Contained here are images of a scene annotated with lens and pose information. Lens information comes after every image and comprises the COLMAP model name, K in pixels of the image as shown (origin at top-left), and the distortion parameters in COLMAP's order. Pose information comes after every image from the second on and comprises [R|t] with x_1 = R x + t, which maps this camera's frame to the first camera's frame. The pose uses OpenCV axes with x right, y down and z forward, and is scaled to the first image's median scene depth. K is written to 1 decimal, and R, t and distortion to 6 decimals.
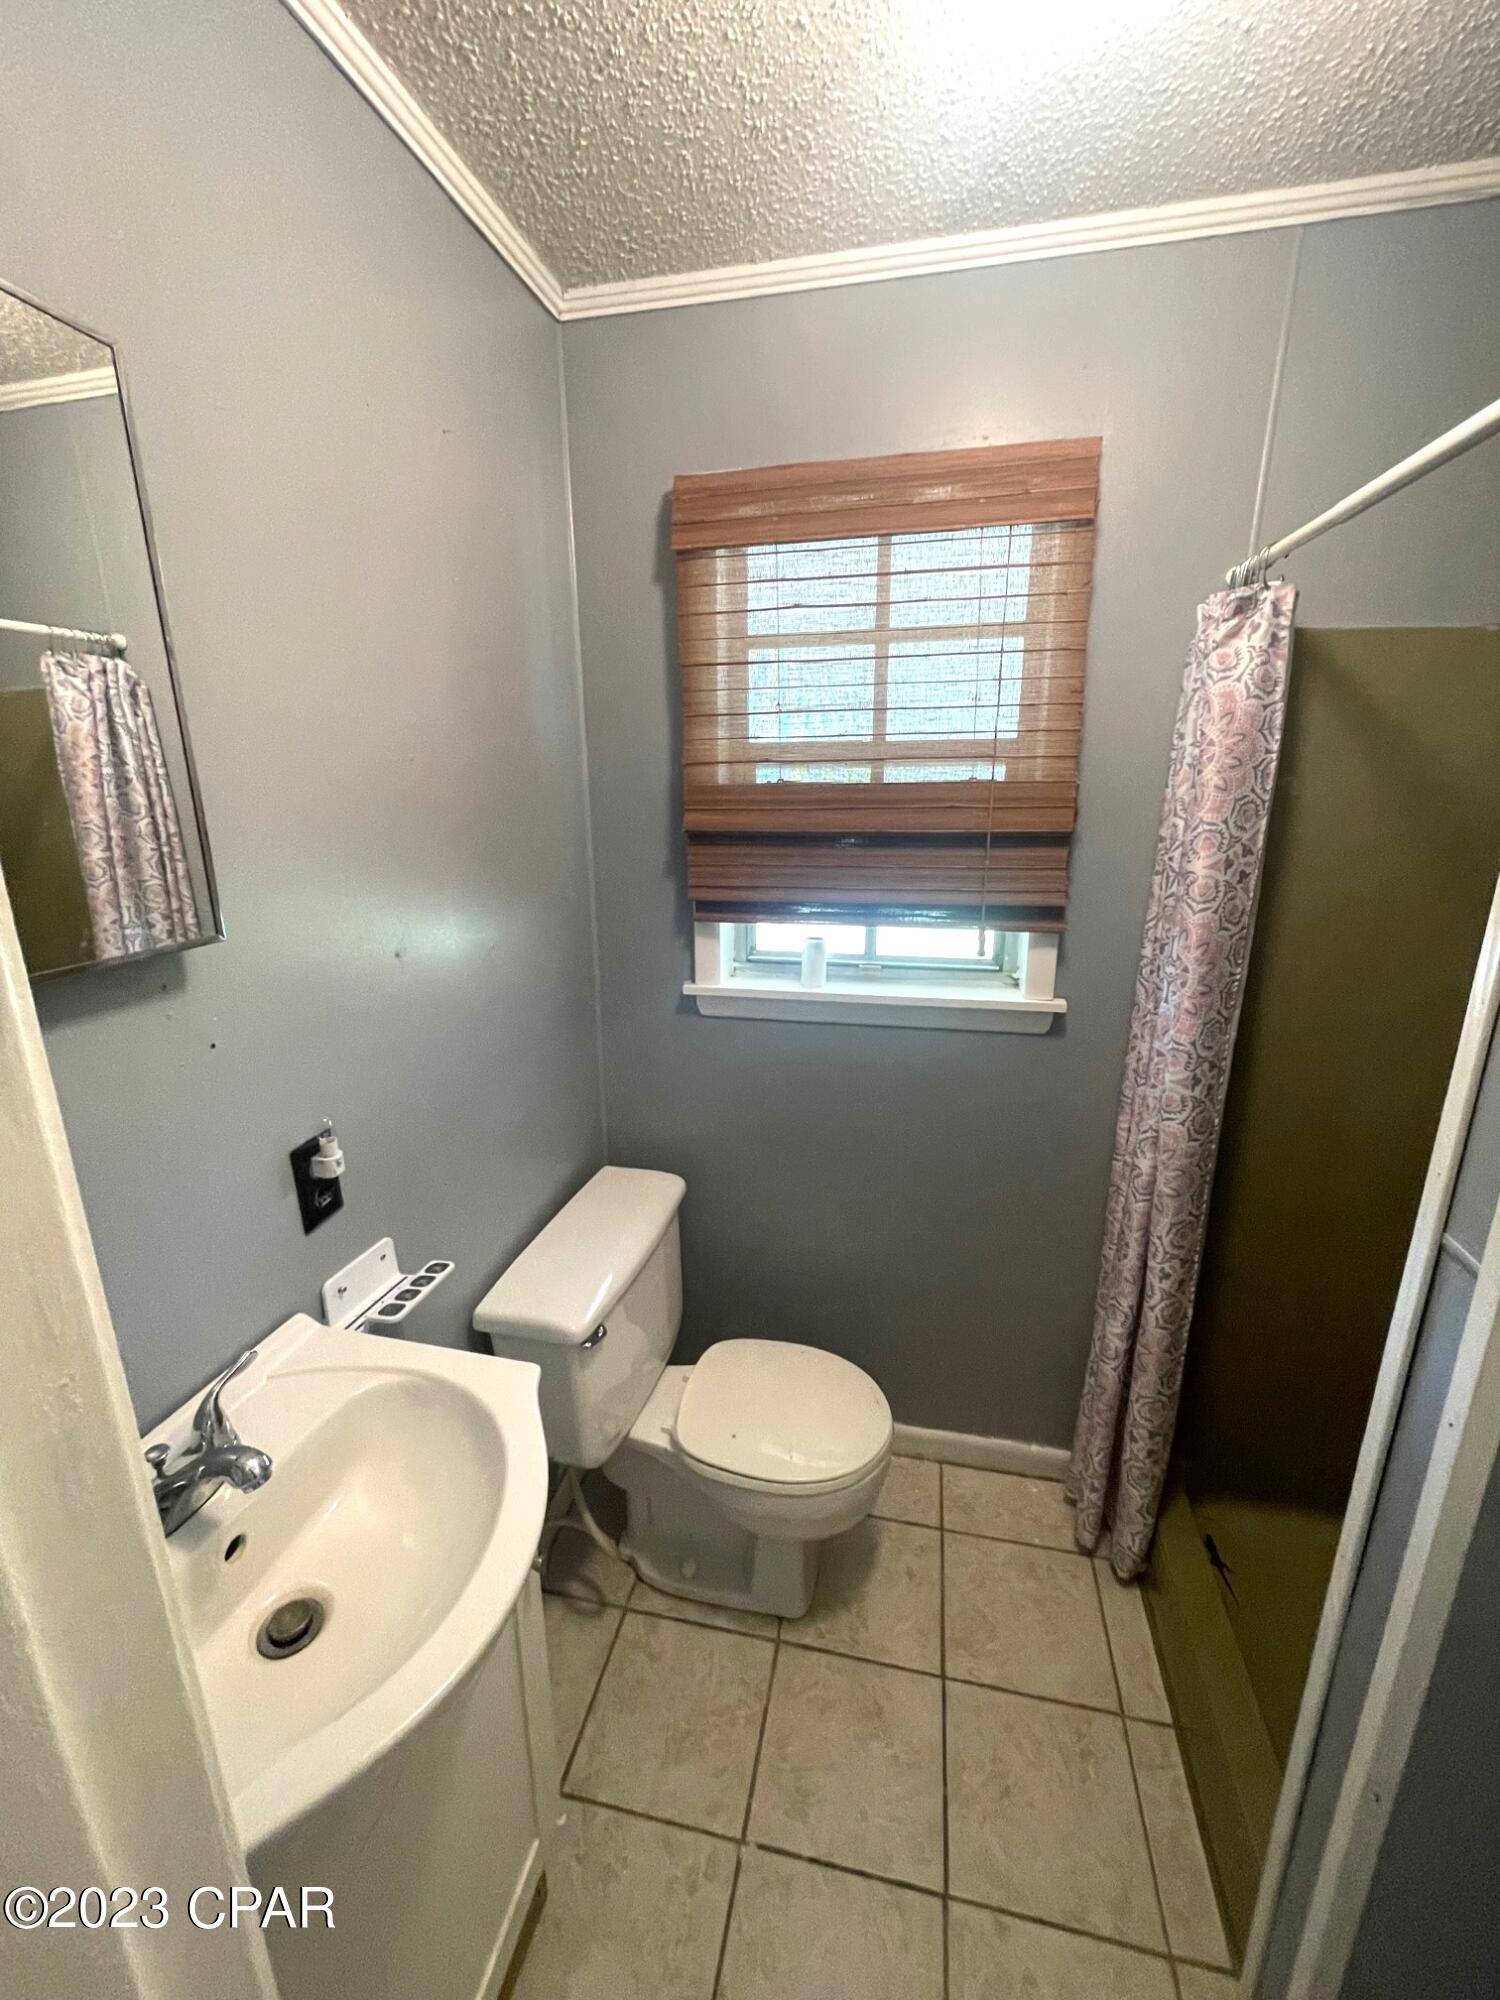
lens RADIAL K [[812.0, 0, 749.3], [0, 812.0, 997.7], [0, 0, 1]] dist [-0.000238, -0.000726]
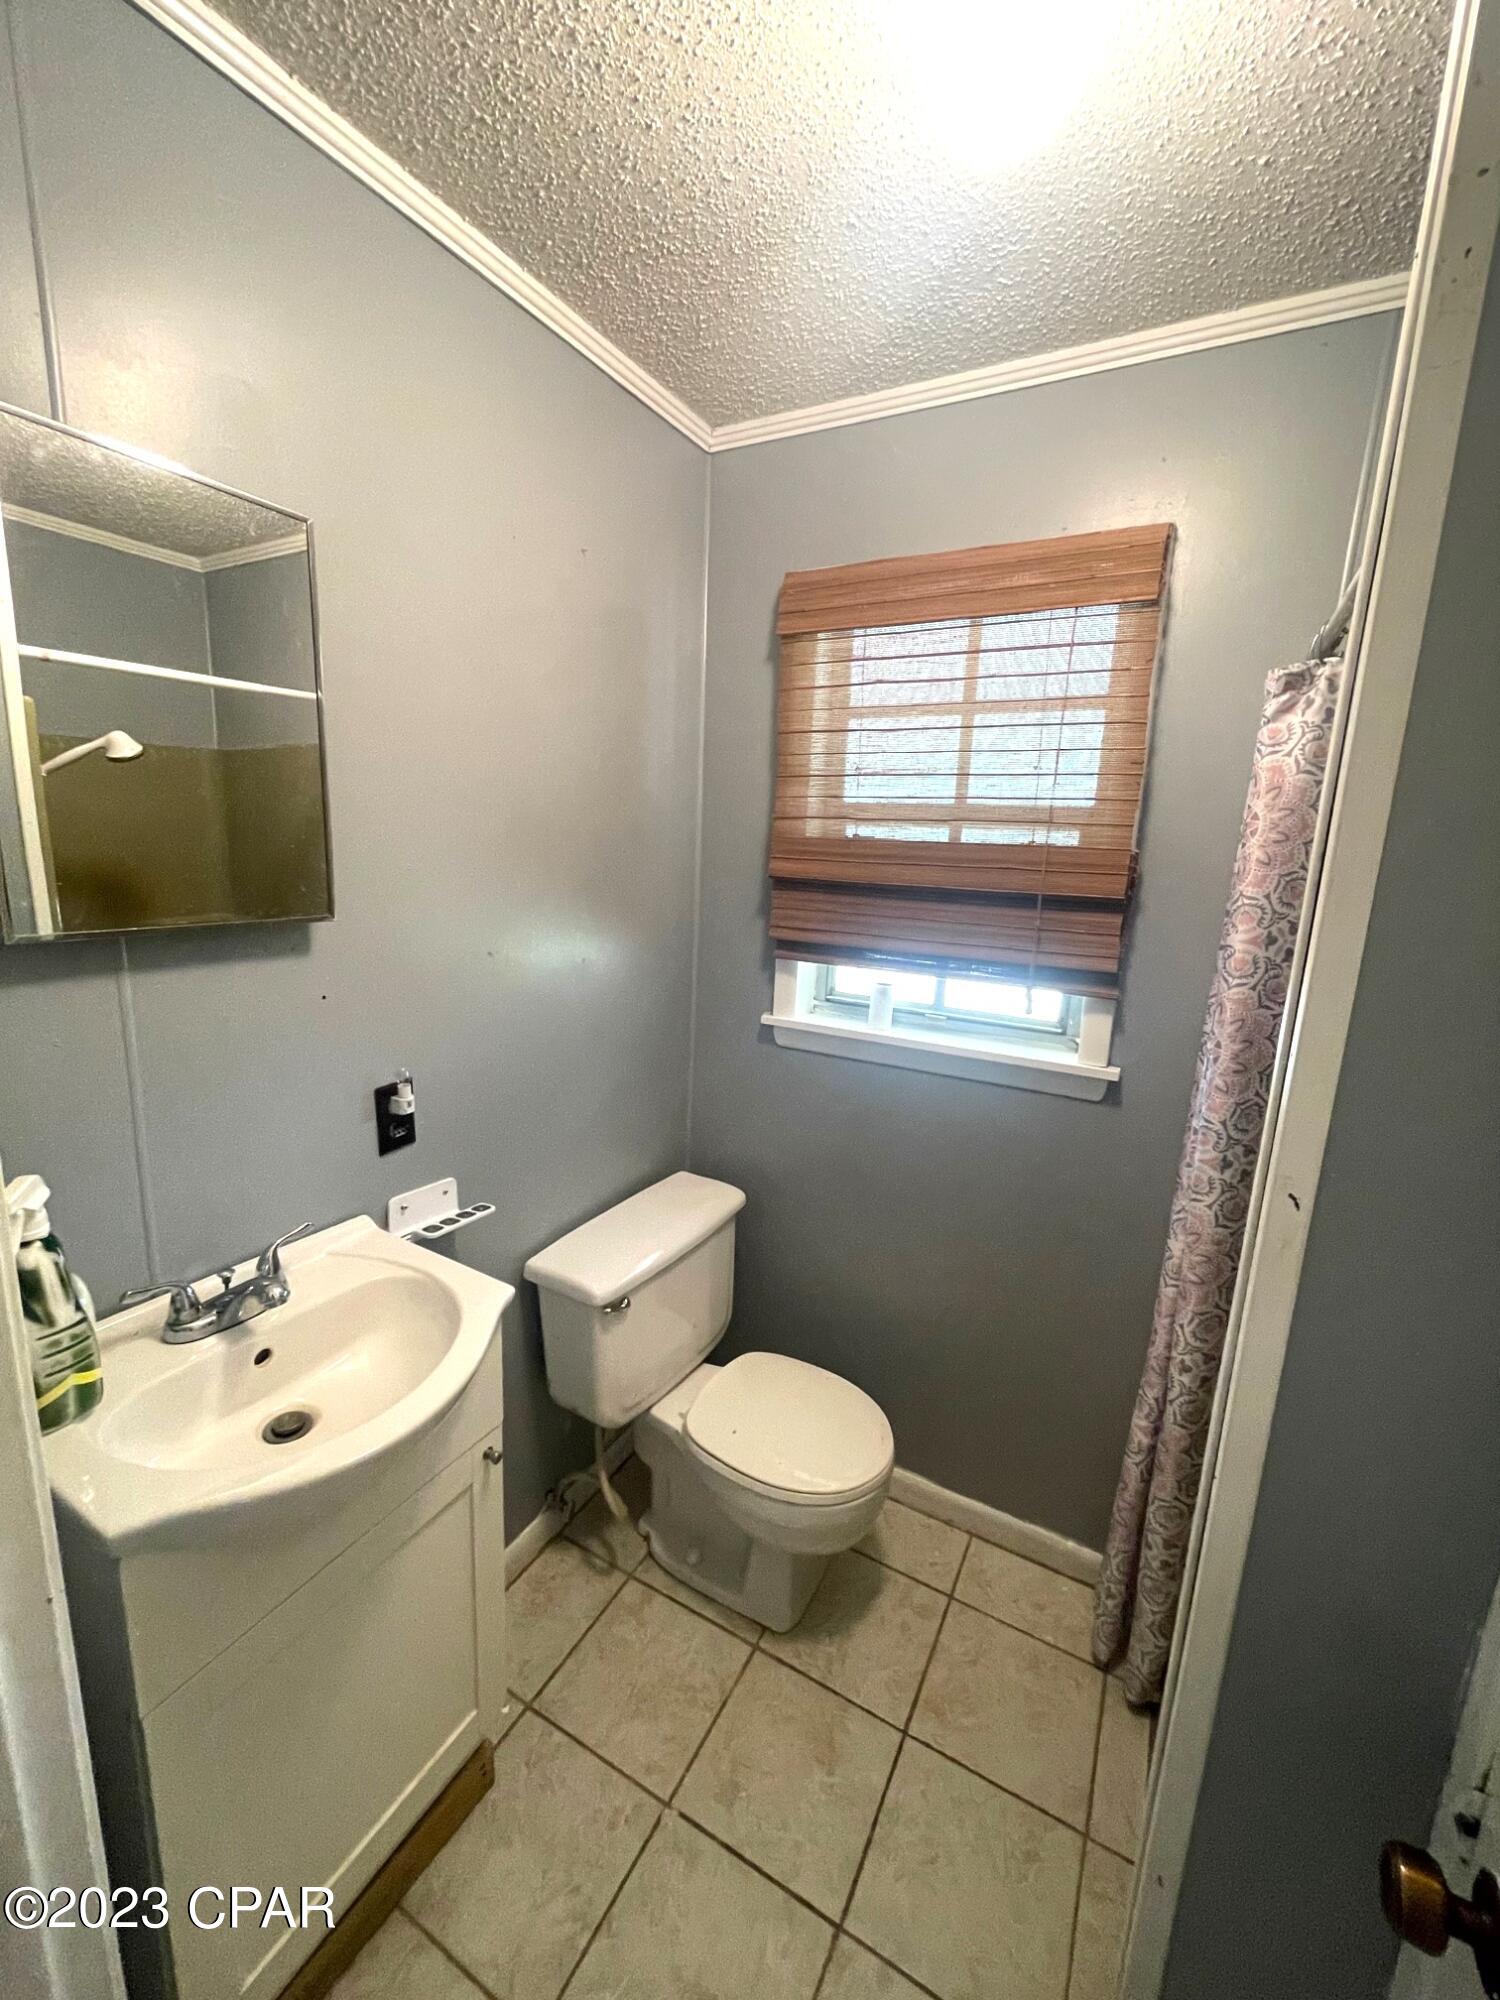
lens RADIAL K [[812.0, 0, 748.3], [0, 812.0, 997.4], [0, 0, 1]] dist [-0.000238, -0.000726]
pose [[0.957317, 0.103088, -0.270030, 0.235053], [-0.122236, 0.990974, -0.055036, 0.028658], [0.261920, 0.085694, 0.961278, -0.077350]]
